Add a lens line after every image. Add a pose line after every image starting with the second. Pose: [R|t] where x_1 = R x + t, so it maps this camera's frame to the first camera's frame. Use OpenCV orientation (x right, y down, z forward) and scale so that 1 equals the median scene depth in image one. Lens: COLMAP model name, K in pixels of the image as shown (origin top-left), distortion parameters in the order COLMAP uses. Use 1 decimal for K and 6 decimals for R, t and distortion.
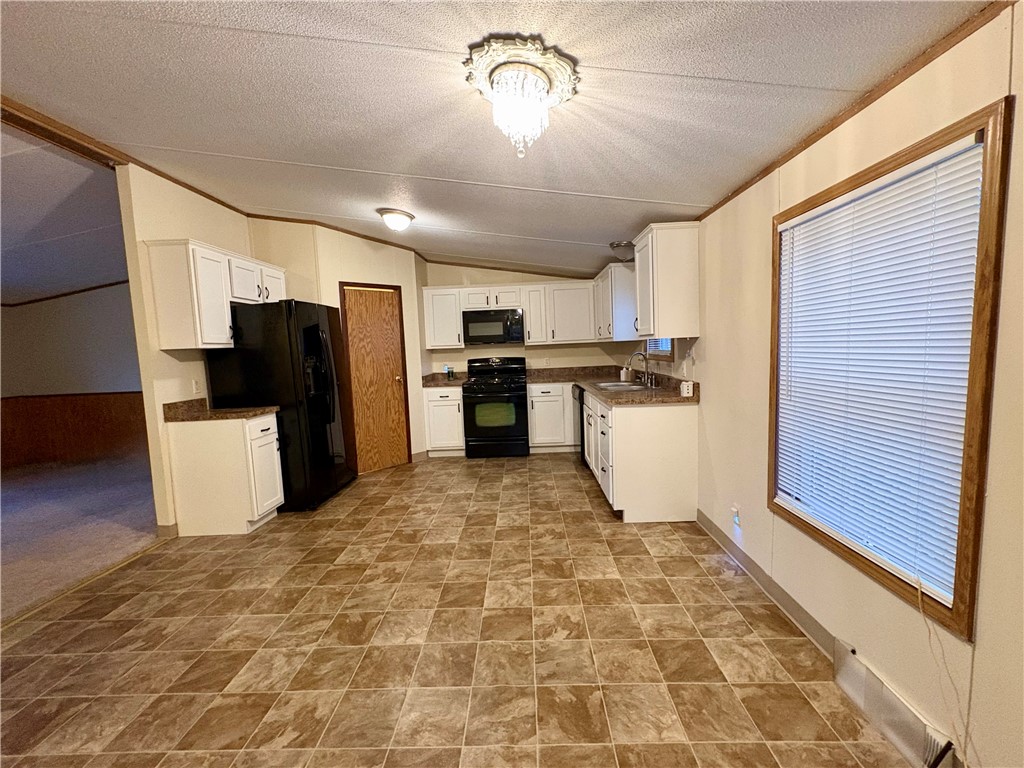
lens RADIAL K [[430.8, 0, 514.2], [0, 430.8, 381.9], [0, 0, 1]] dist [0.001274, -0.000088]
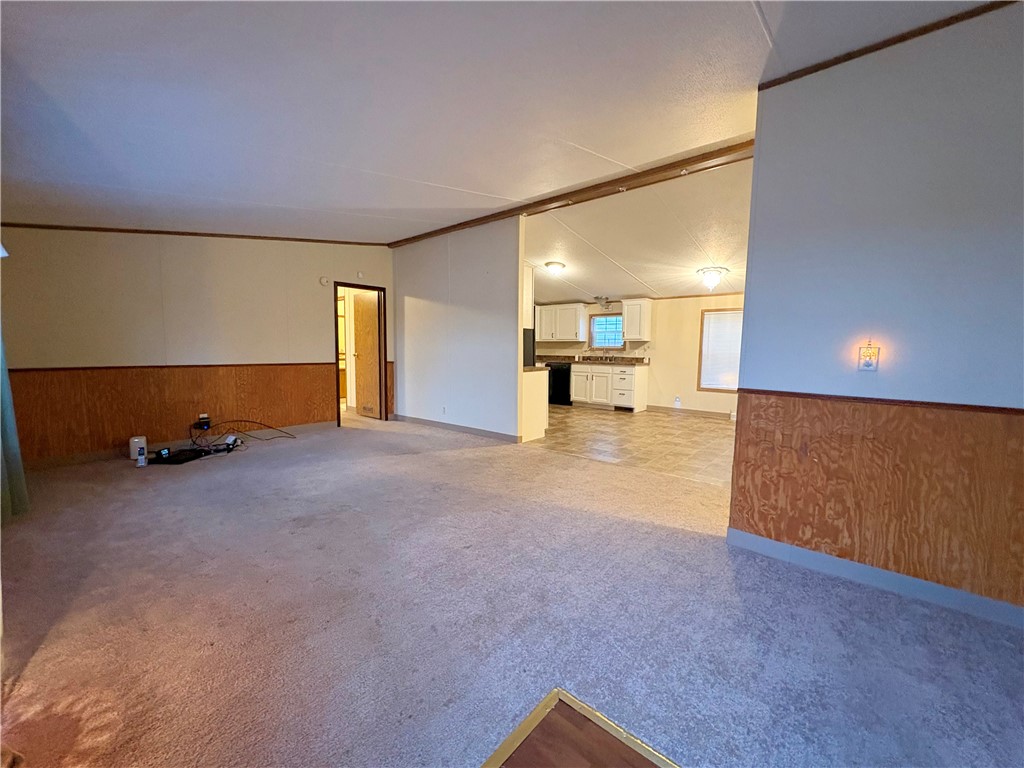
lens RADIAL K [[405.5, 0, 514.0], [0, 405.5, 383.1], [0, 0, 1]] dist [0.000585, -0.000174]
pose [[0.631675, -0.016986, 0.775047, -1.364419], [0.025604, 0.999672, 0.001041, 0.088647], [-0.774810, 0.019186, 0.631903, 0.027183]]
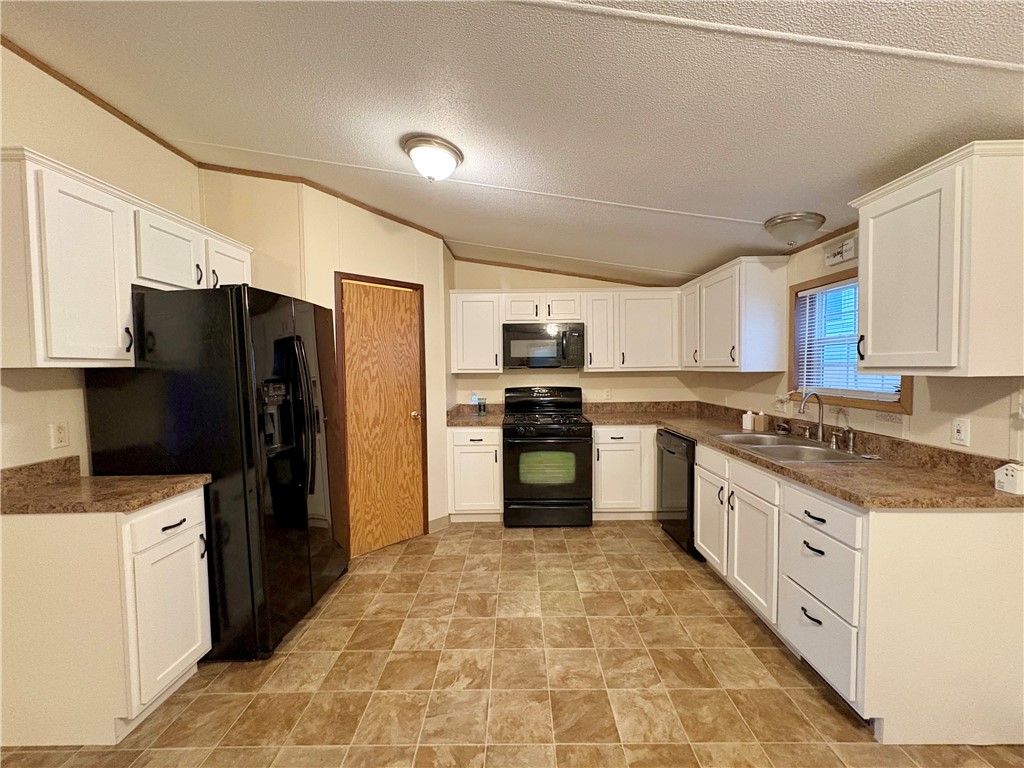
lens RADIAL K [[405.5, 0, 514.0], [0, 405.5, 383.1], [0, 0, 1]] dist [0.000585, -0.000174]
pose [[0.999445, 0.028657, 0.016987, -0.125745], [-0.027911, 0.998701, -0.042619, -0.037413], [-0.018187, 0.042121, 0.998947, 0.350648]]
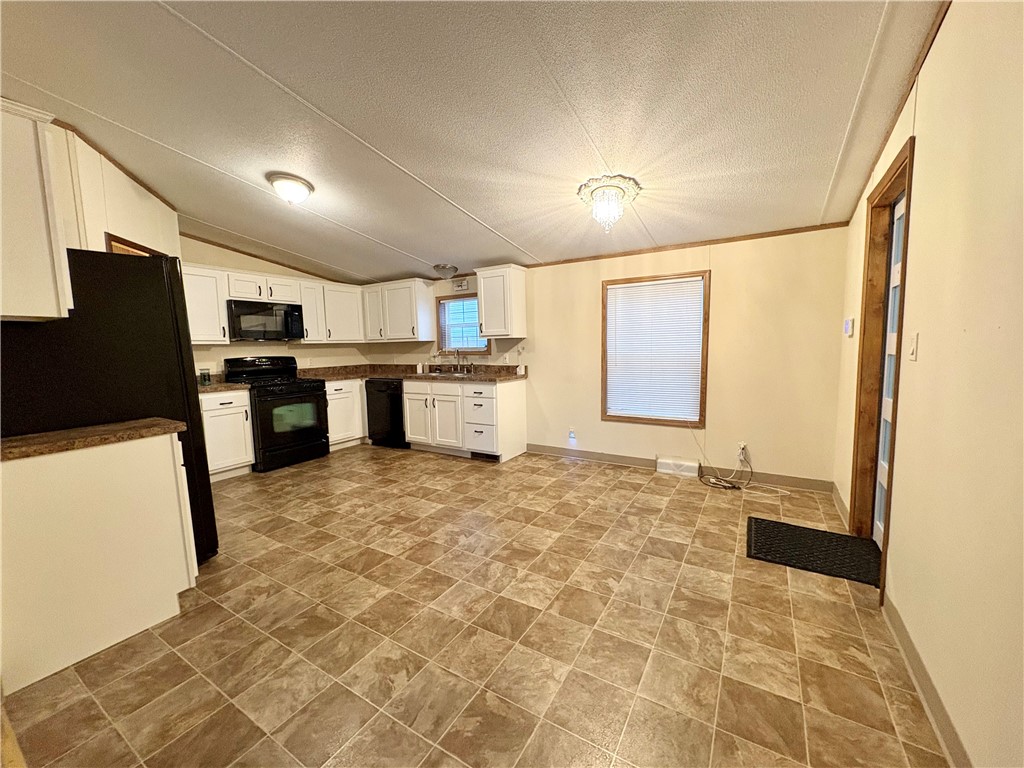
lens RADIAL K [[405.5, 0, 514.0], [0, 405.5, 383.1], [0, 0, 1]] dist [0.000585, -0.000174]
pose [[0.504460, -0.051407, 0.861903, -0.600997], [0.071848, 0.997263, 0.017429, 0.024139], [-0.860440, 0.053134, 0.506773, 0.168911]]
